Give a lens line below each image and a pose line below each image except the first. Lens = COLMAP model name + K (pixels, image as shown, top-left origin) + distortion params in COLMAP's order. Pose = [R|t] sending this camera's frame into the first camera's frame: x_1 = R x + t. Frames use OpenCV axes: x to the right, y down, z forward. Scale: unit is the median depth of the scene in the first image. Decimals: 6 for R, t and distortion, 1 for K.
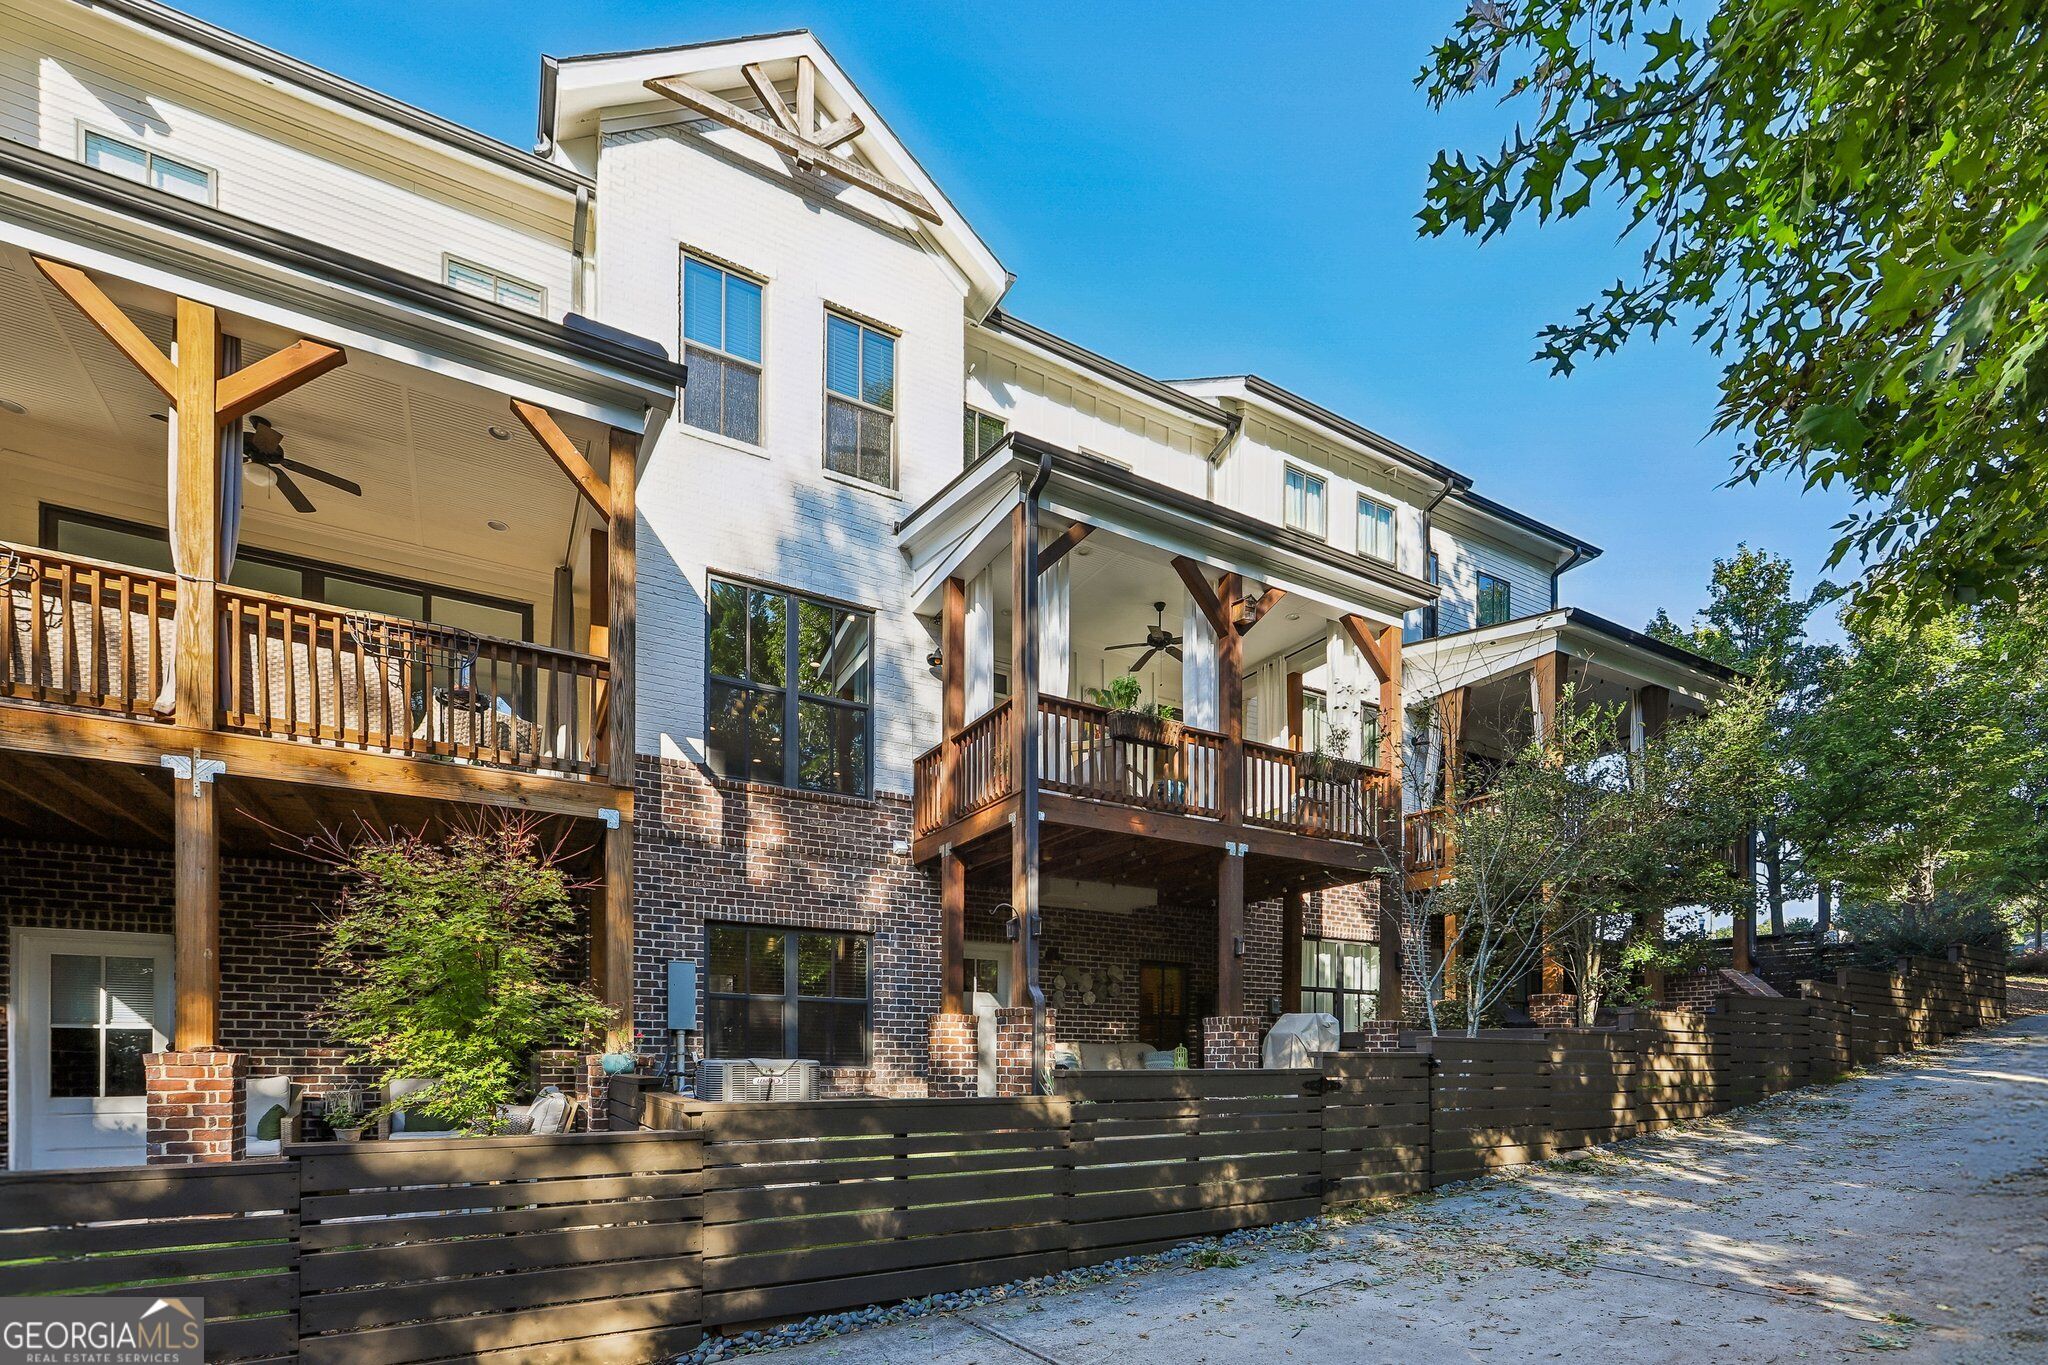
lens RADIAL K [[920.8, 0, 1025.9], [0, 920.8, 542.5], [0, 0, 1]] dist [-0.000911, 0.000471]
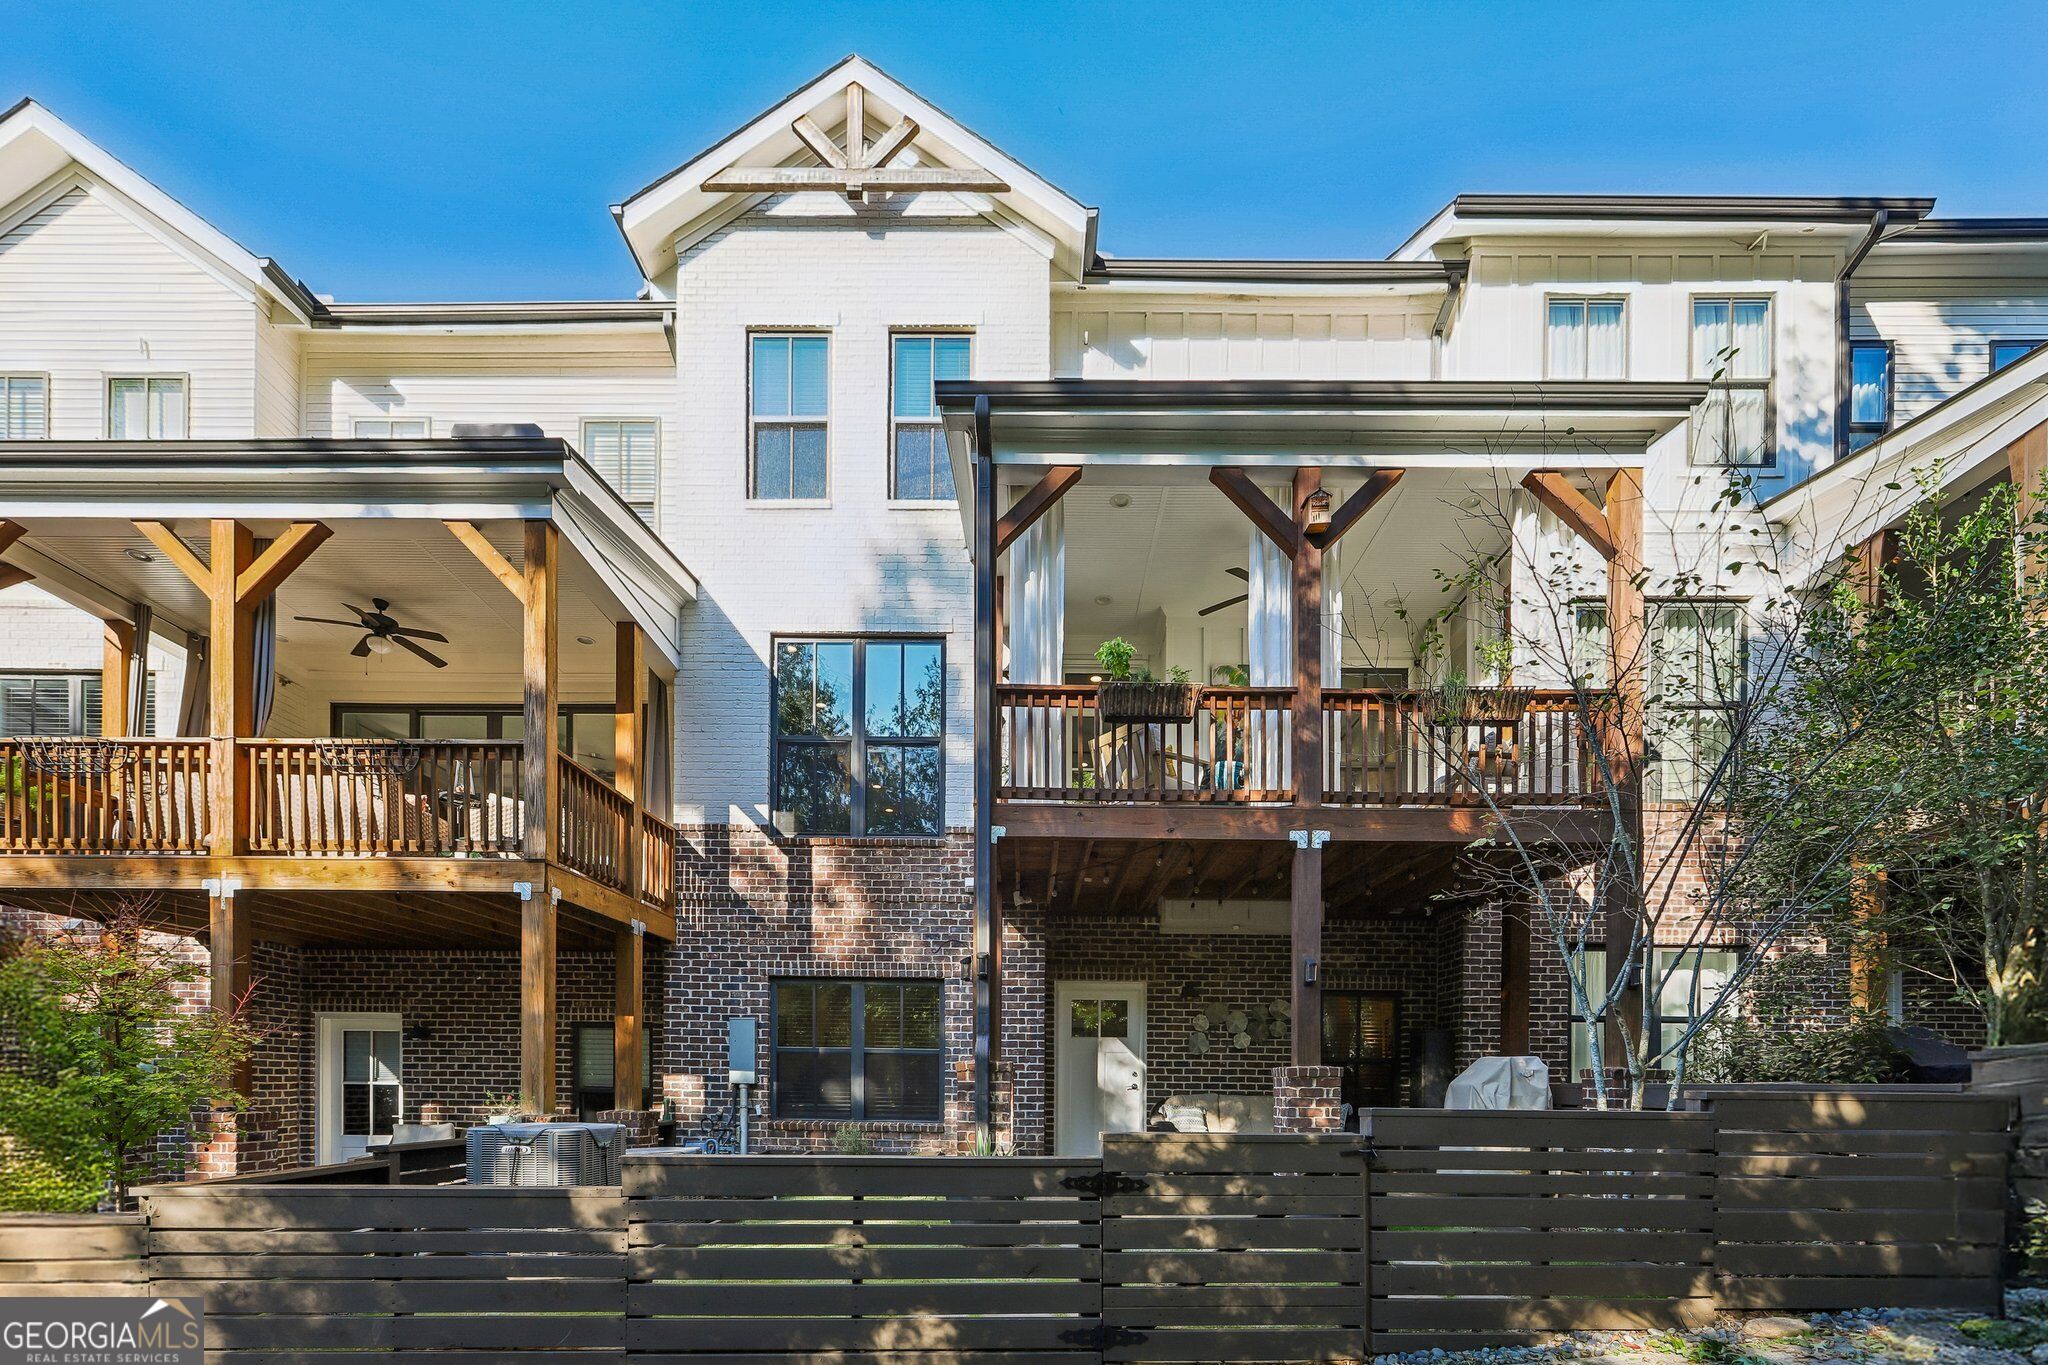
lens RADIAL K [[919.7, 0, 1015.8], [0, 919.7, 683.2], [0, 0, 1]] dist [-0.001418, 0.001235]
pose [[0.848901, -0.209036, -0.485460, 0.372187], [0.256193, 0.966096, 0.031996, 0.123993], [0.462313, -0.151533, 0.873673, 0.268583]]
